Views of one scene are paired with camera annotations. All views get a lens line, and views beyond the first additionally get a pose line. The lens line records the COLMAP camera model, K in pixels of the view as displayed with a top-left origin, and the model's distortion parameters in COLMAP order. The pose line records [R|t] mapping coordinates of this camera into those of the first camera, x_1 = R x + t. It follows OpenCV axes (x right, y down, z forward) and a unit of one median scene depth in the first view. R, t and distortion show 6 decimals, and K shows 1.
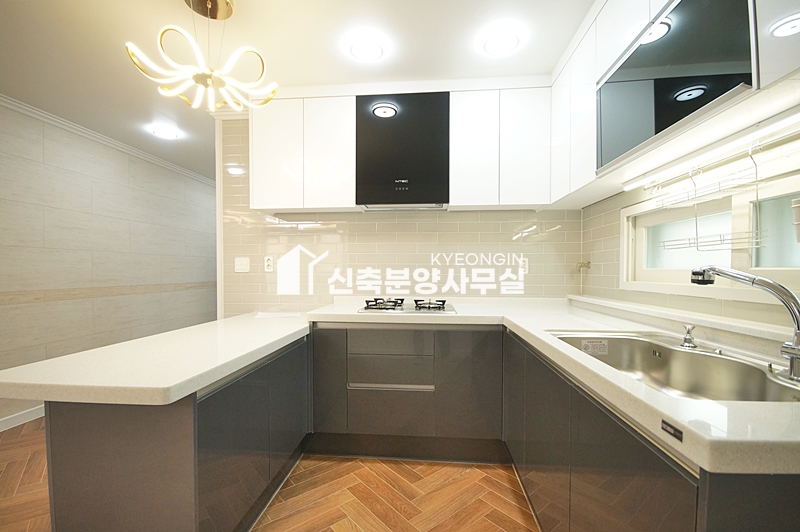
lens RADIAL K [[351.6, 0, 403.3], [0, 351.6, 271.4], [0, 0, 1]] dist [-0.004519, -0.003339]
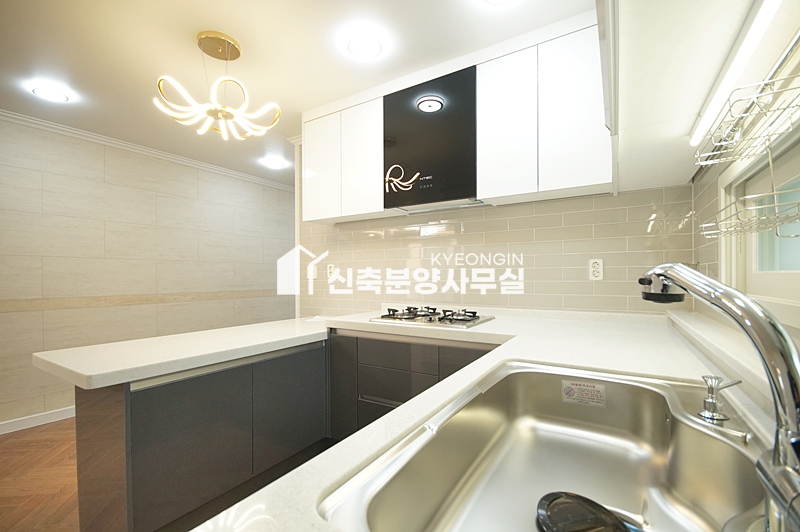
lens RADIAL K [[351.6, 0, 400.4], [0, 351.6, 271.5], [0, 0, 1]] dist [-0.004519, -0.003339]
pose [[0.891150, -0.012090, -0.453548, 0.423282], [0.004898, 0.999843, -0.017027, -0.000981], [0.453683, 0.012952, 0.891069, 0.205191]]
